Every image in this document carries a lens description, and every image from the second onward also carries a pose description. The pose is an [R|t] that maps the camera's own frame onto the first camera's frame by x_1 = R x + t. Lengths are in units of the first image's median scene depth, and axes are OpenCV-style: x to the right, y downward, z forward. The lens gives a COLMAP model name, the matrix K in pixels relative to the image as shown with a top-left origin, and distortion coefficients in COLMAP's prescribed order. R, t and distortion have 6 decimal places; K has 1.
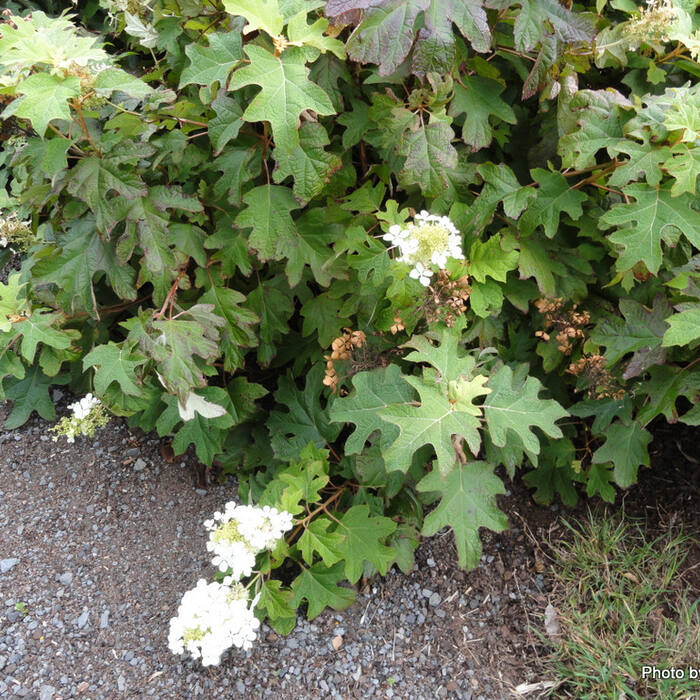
lens RADIAL K [[646.9, 0, 350.0], [0, 646.9, 350.0], [0, 0, 1]] dist [0.004042, 0.007948]
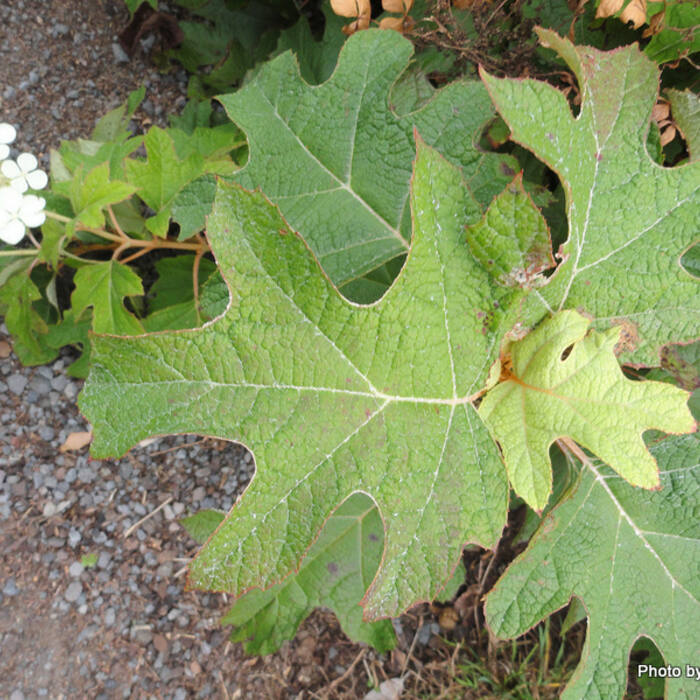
lens RADIAL K [[646.9, 0, 350.0], [0, 646.9, 350.0], [0, 0, 1]] dist [0.004042, 0.007948]
pose [[0.696755, 0.717209, -0.011965, 0.095183], [-0.623054, 0.613382, 0.485352, -0.005069], [0.355438, -0.330716, 0.874237, 0.643675]]
